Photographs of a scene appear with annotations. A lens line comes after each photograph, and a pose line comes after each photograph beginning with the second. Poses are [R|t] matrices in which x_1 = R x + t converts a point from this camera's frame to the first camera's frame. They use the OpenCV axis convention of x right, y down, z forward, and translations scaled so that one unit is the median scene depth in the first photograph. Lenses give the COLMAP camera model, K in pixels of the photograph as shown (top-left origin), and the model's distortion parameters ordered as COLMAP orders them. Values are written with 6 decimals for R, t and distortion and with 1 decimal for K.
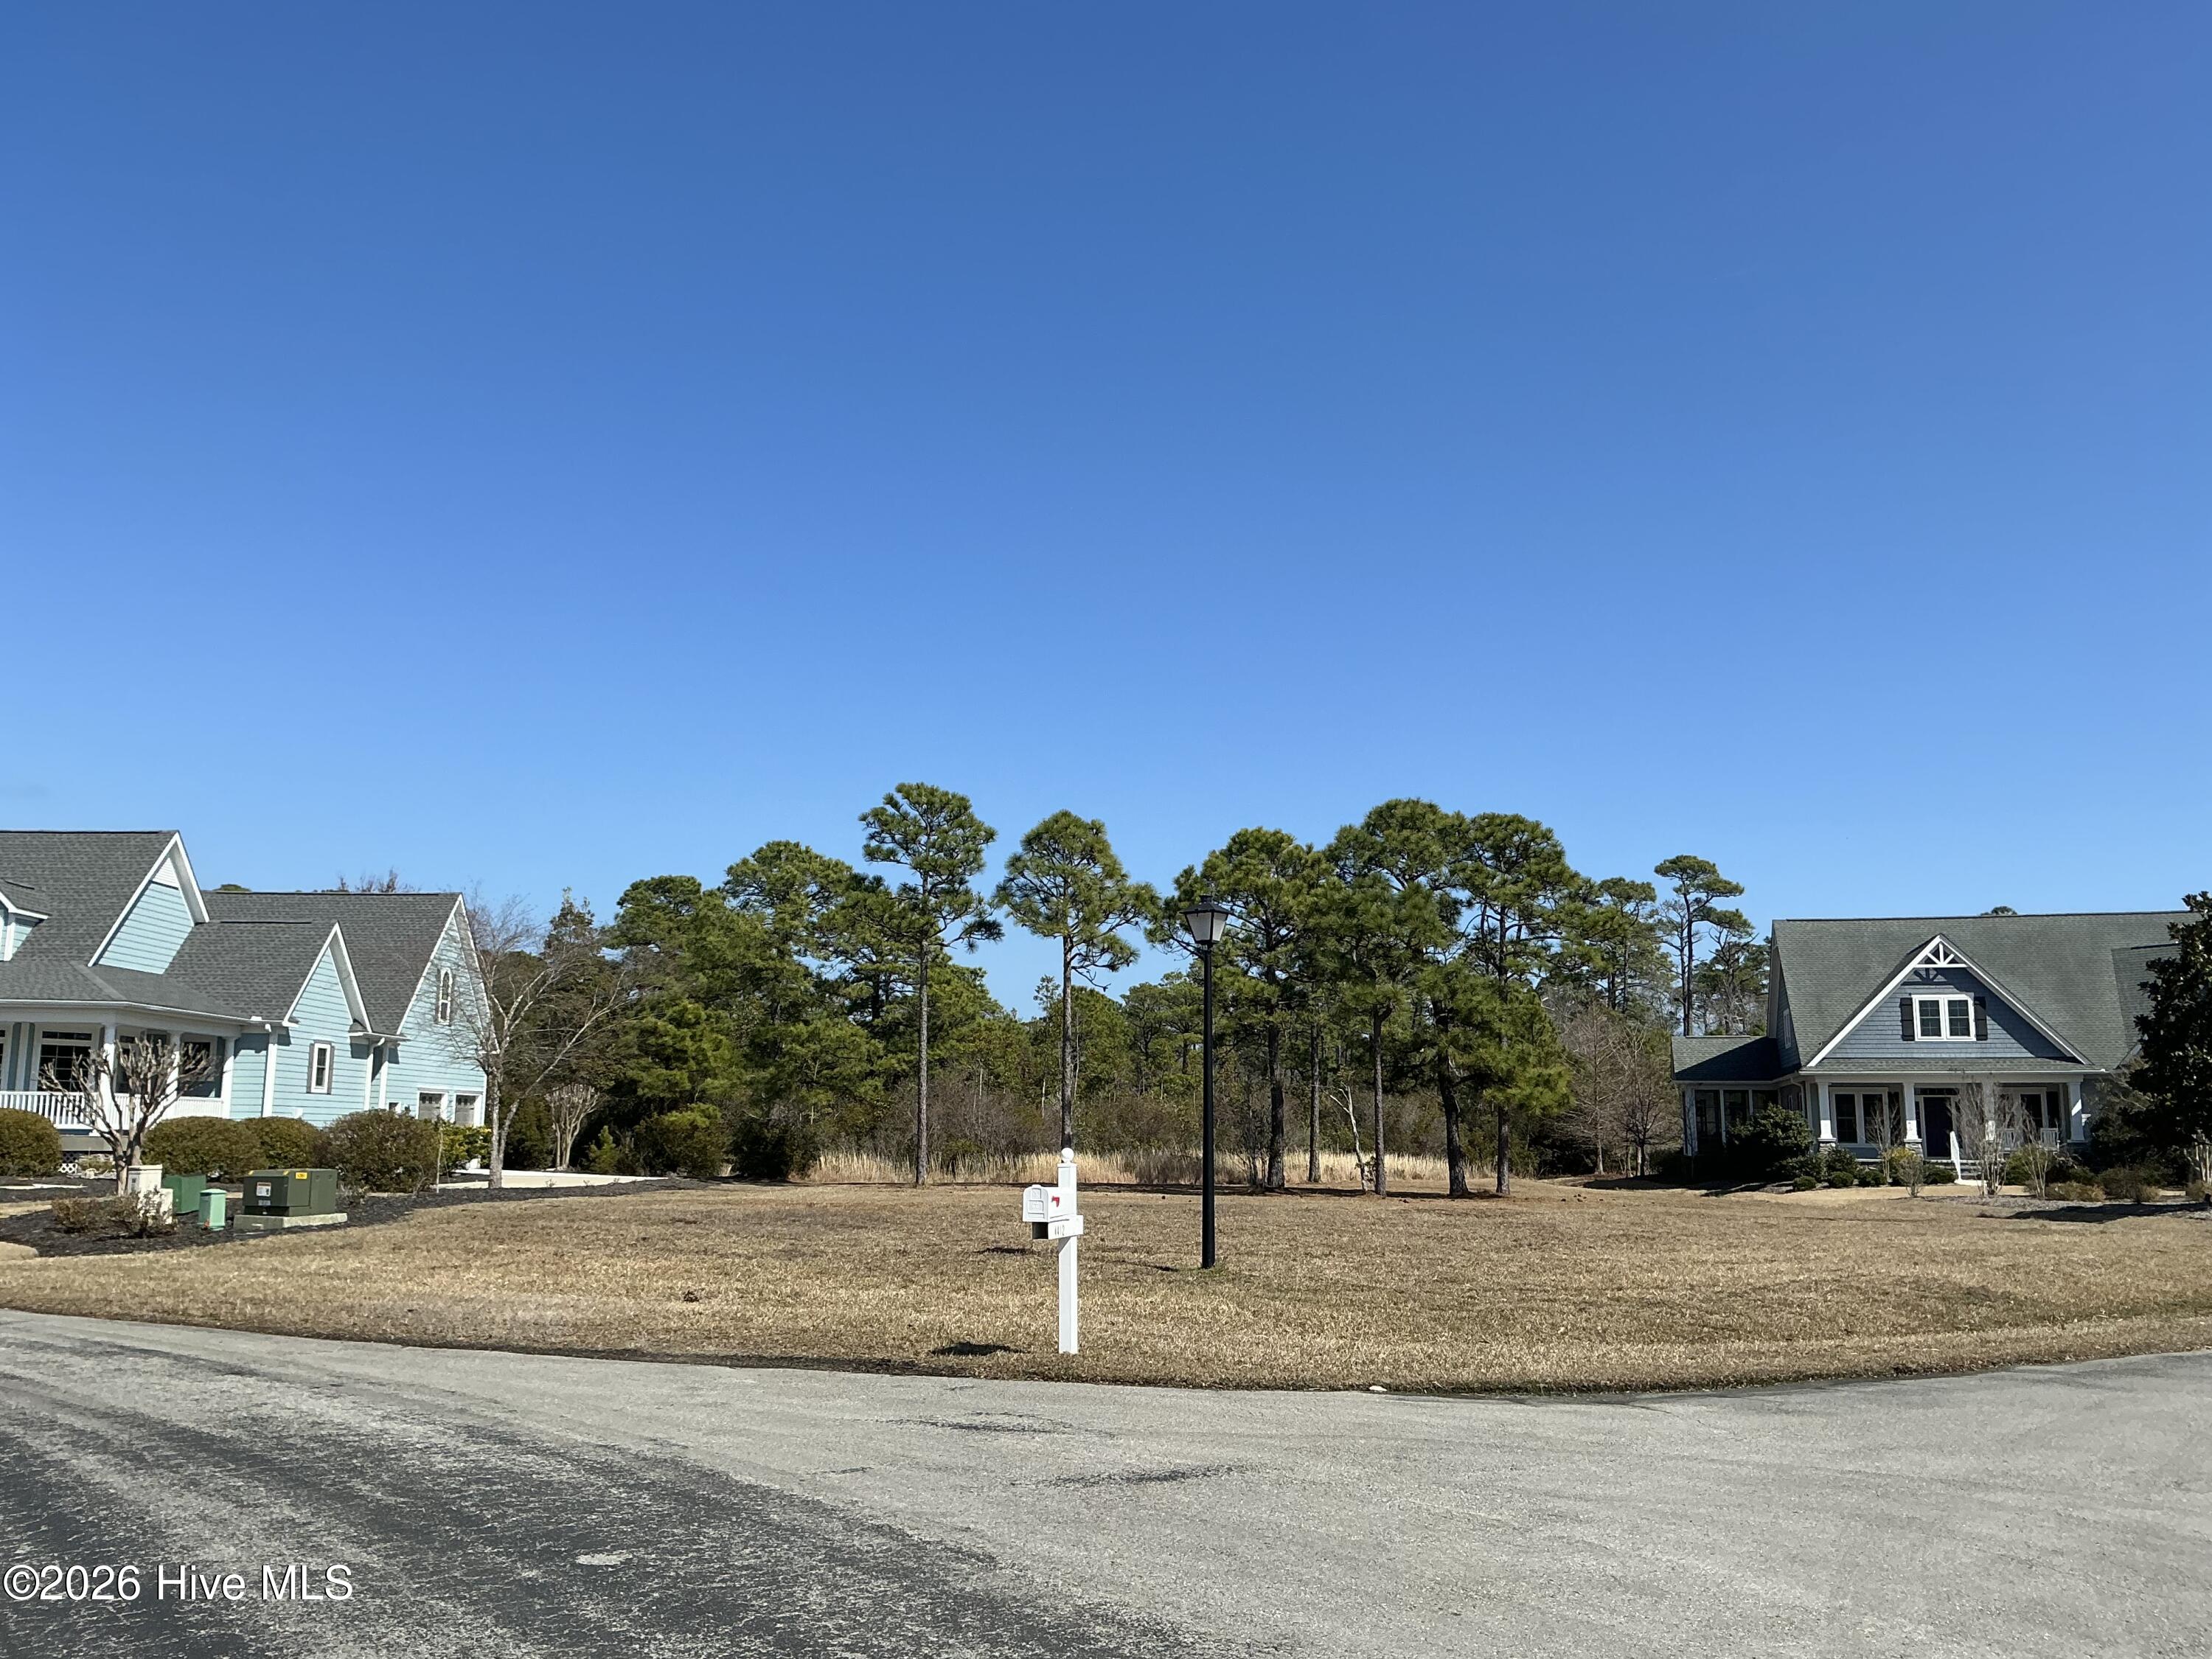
lens RADIAL K [[1839.9, 0, 1109.8], [0, 1839.9, 816.5], [0, 0, 1]] dist [0.150711, -0.304342]
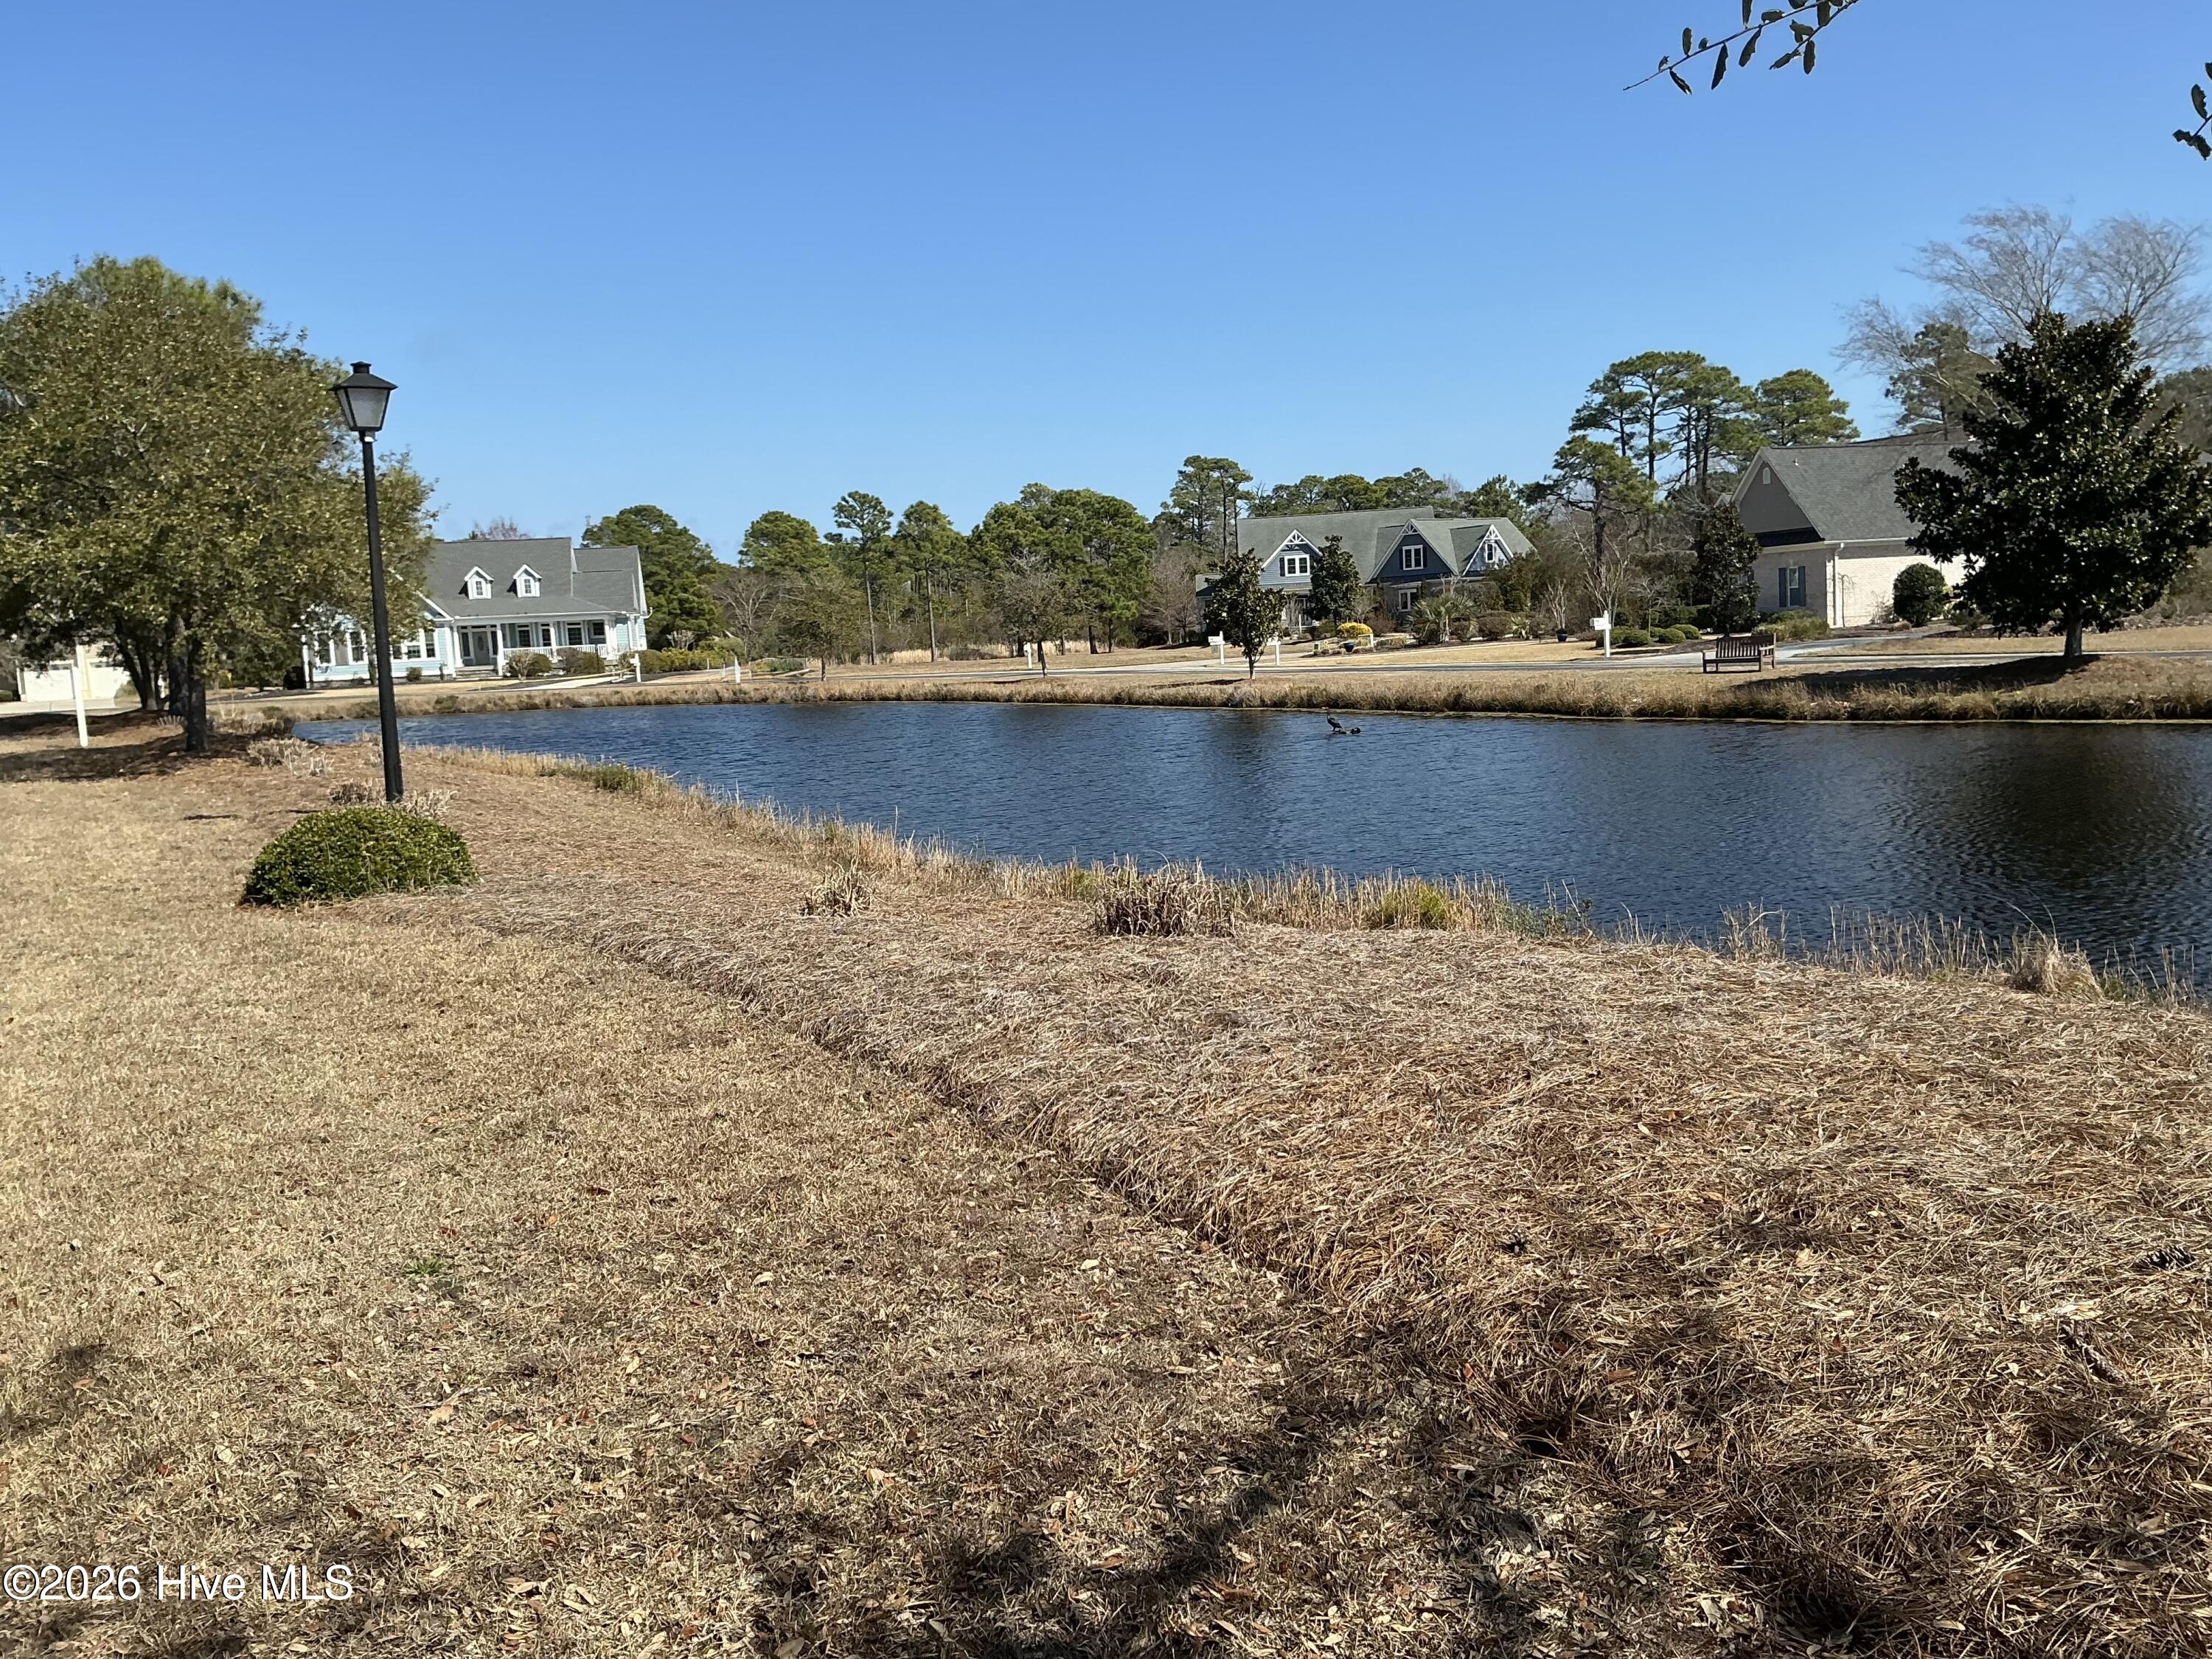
lens RADIAL K [[1839.9, 0, 1109.8], [0, 1839.9, 816.5], [0, 0, 1]] dist [0.150711, -0.304342]
pose [[0.981040, -0.079927, 0.176556, -0.231167], [0.029995, 0.962640, 0.269118, -0.236216], [-0.191470, -0.258720, 0.946786, -1.315291]]
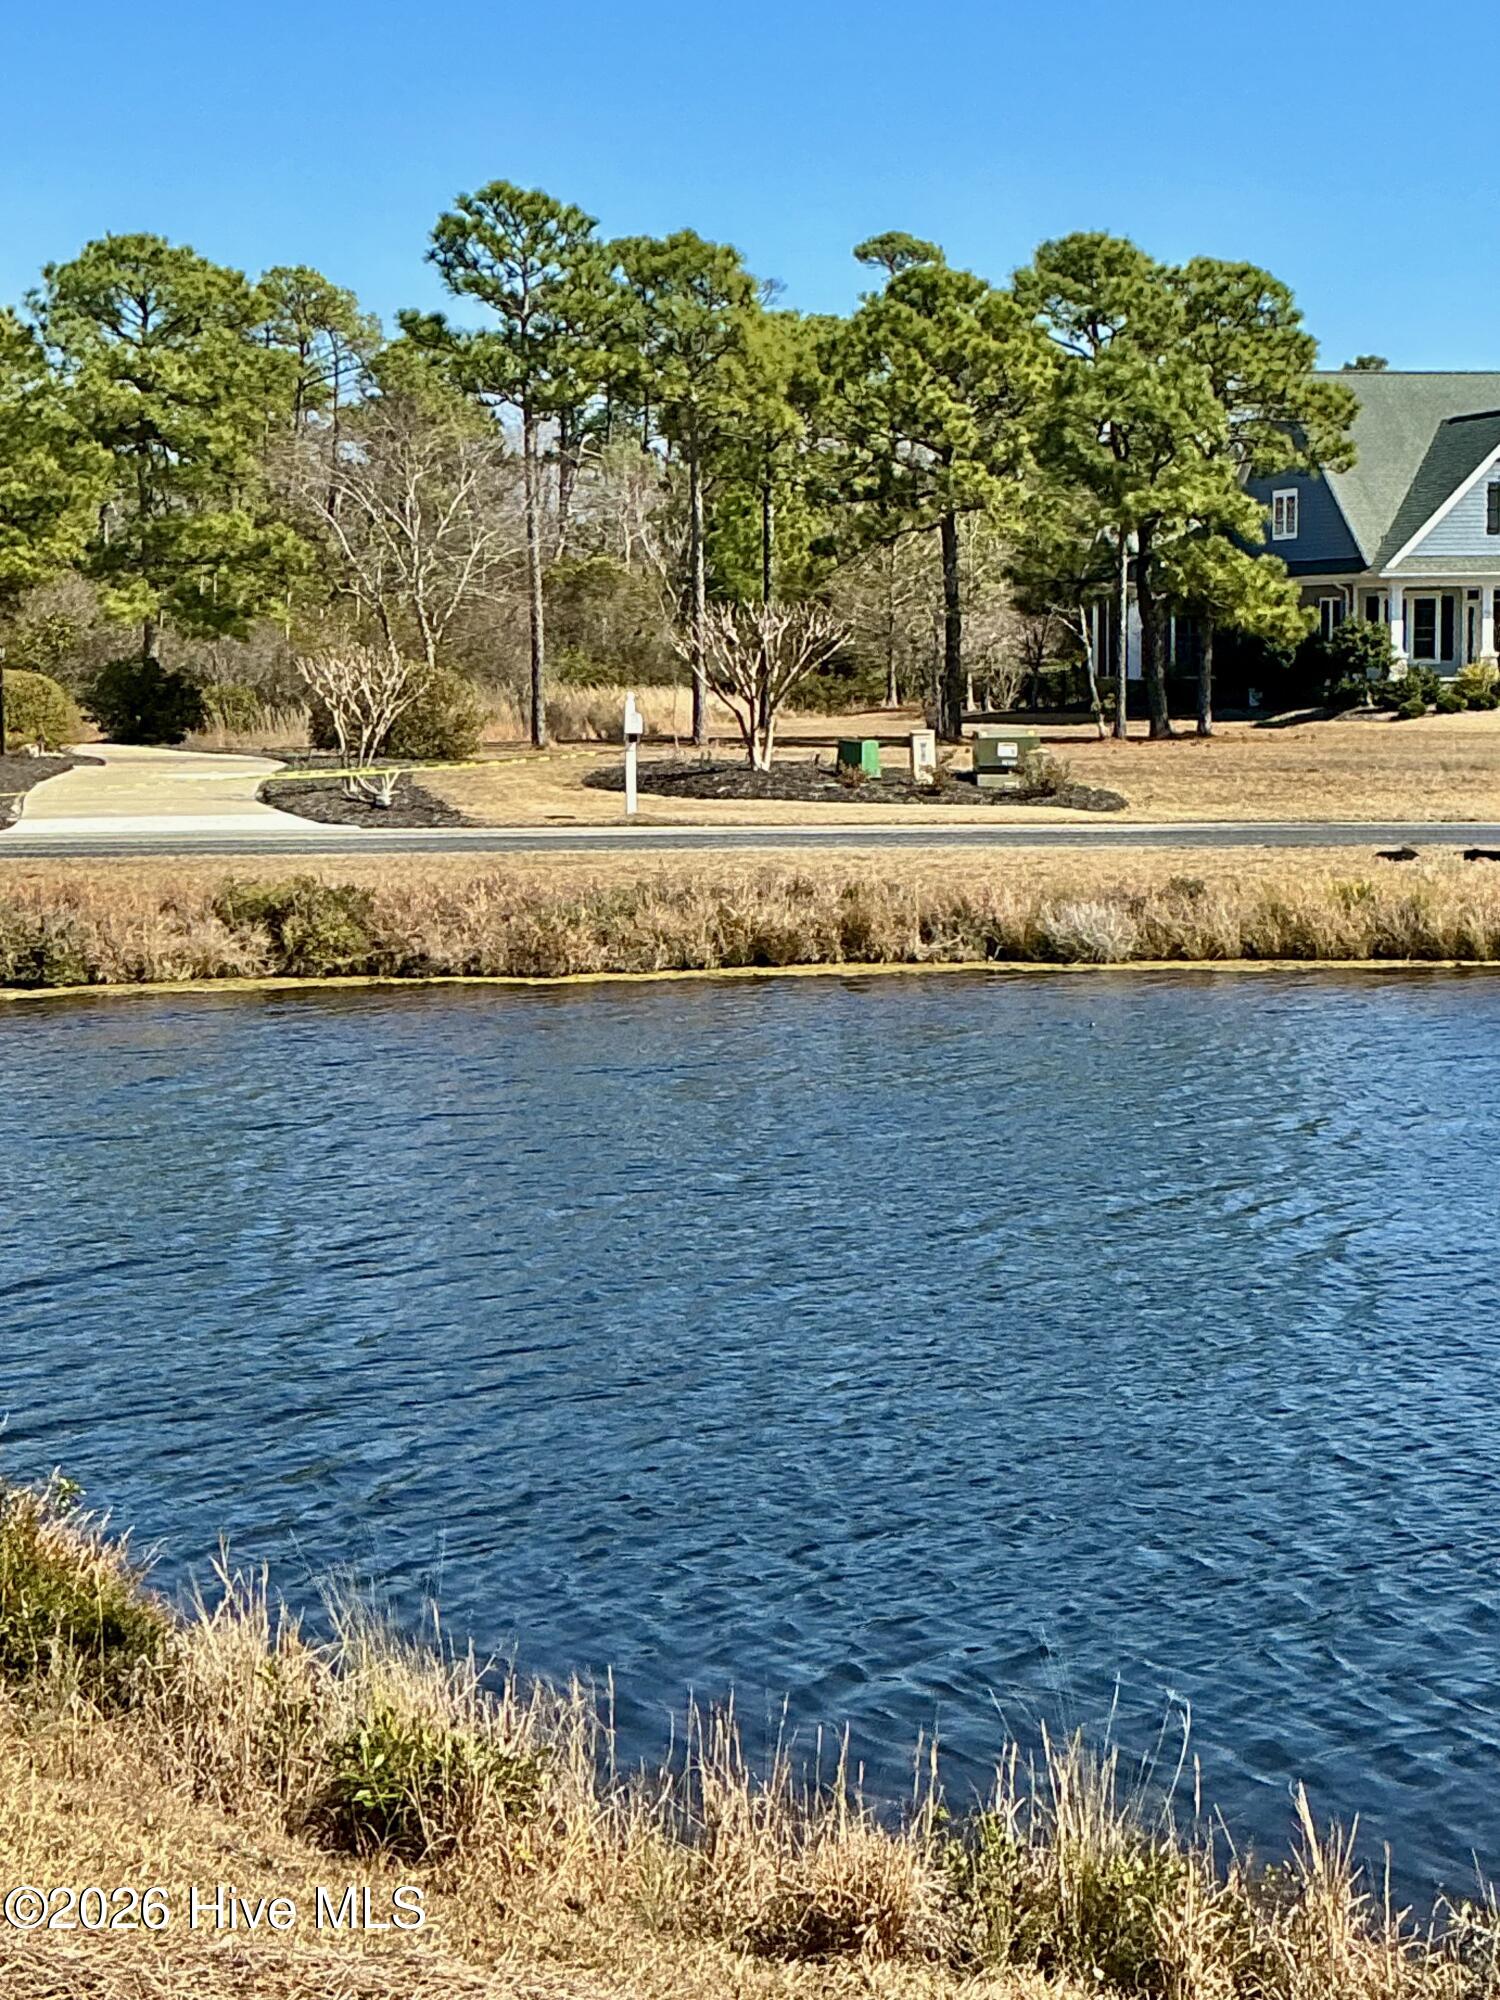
lens RADIAL K [[3641.2, 0, 750.0], [0, 3641.2, 1000.0], [0, 0, 1]] dist [0.136144, -0.073338]
pose [[0.885248, -0.060973, 0.461105, -0.679365], [-0.063742, 0.966113, 0.250127, -0.071824], [-0.460730, -0.250816, 0.851363, -0.301527]]
